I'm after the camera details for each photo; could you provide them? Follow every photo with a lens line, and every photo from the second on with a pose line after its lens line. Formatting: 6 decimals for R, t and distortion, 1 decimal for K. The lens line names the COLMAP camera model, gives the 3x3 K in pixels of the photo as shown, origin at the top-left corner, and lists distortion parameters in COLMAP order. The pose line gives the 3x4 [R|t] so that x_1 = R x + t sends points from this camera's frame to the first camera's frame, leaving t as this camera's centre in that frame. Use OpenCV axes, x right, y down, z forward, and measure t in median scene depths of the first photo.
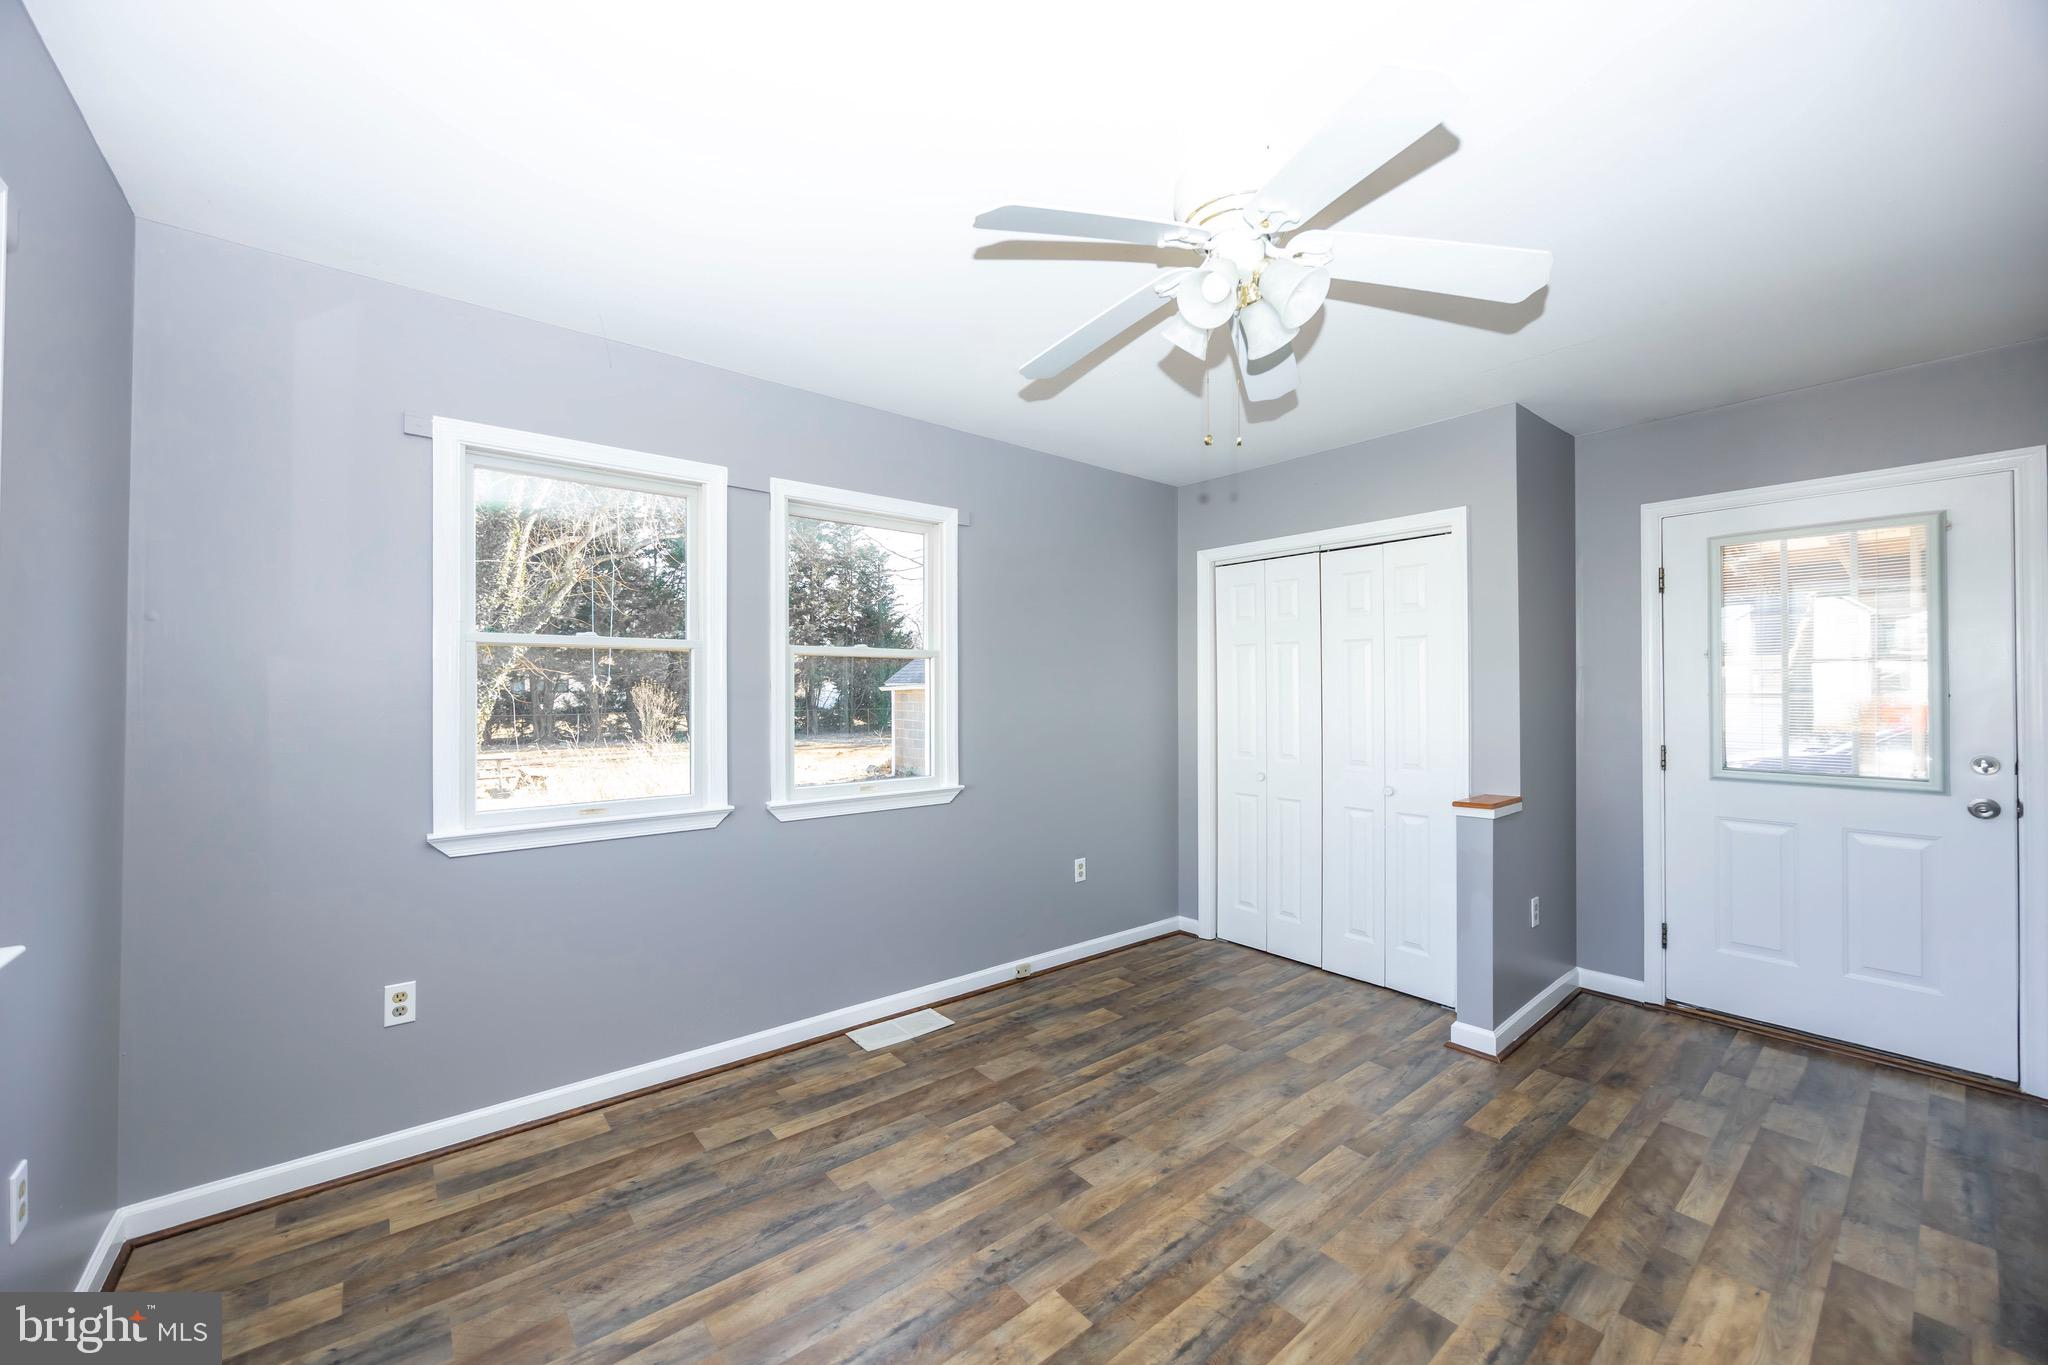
lens RADIAL K [[773.8, 0, 1017.5], [0, 773.8, 679.7], [0, 0, 1]] dist [-0.001027, 0.000122]
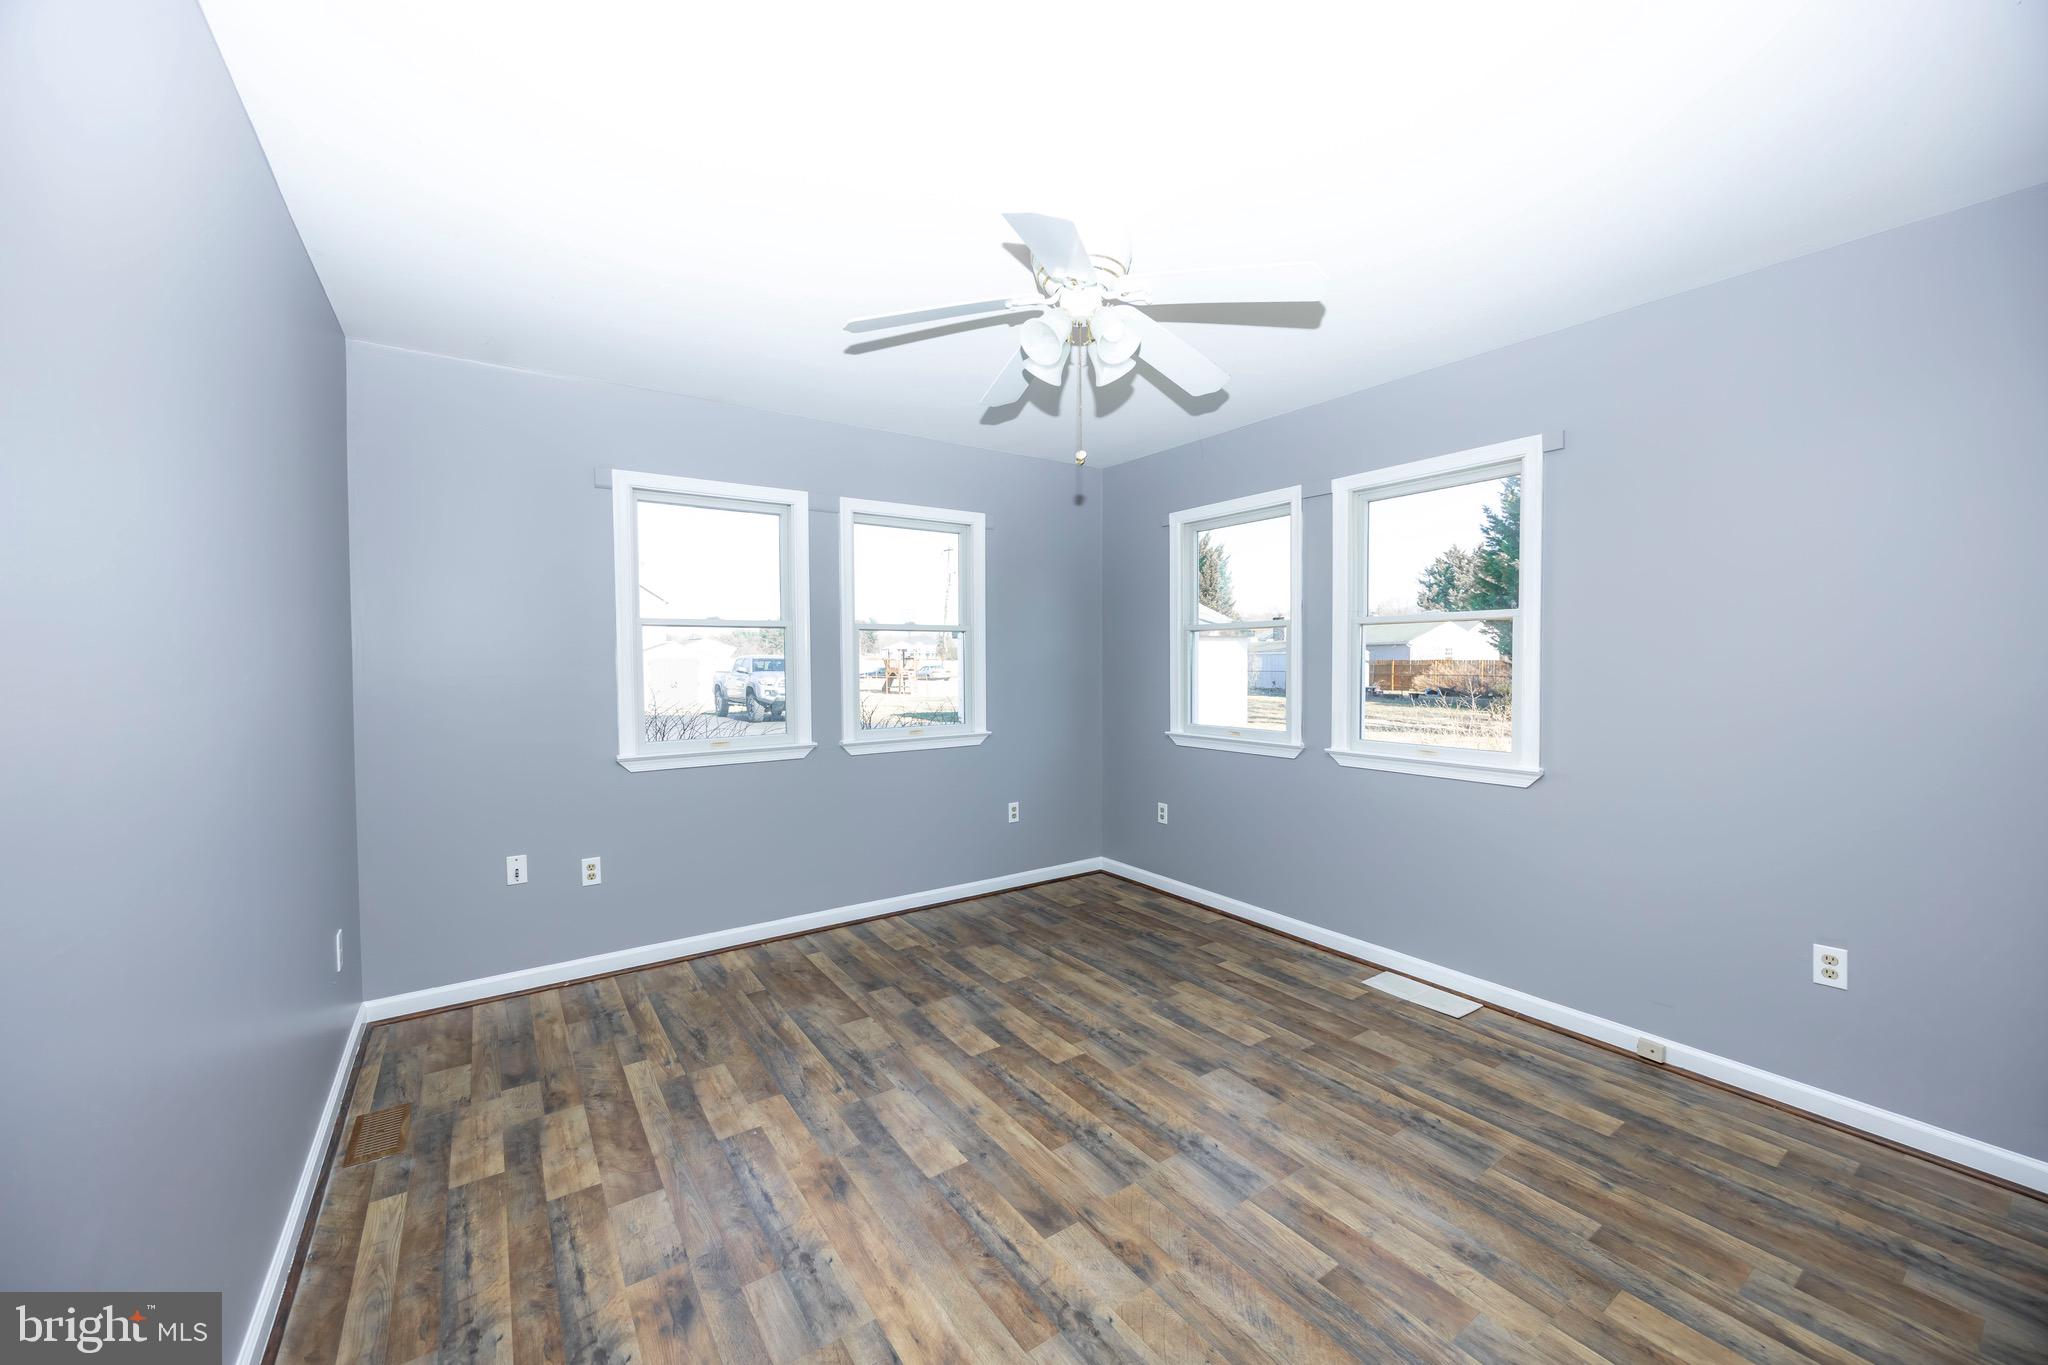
lens RADIAL K [[773.8, 0, 1017.5], [0, 773.8, 679.7], [0, 0, 1]] dist [-0.001027, 0.000122]
pose [[-0.083667, 0.025988, -0.996155, 1.139877], [0.019496, 0.999511, 0.024438, 0.013792], [0.996303, -0.017376, -0.084133, 0.742022]]
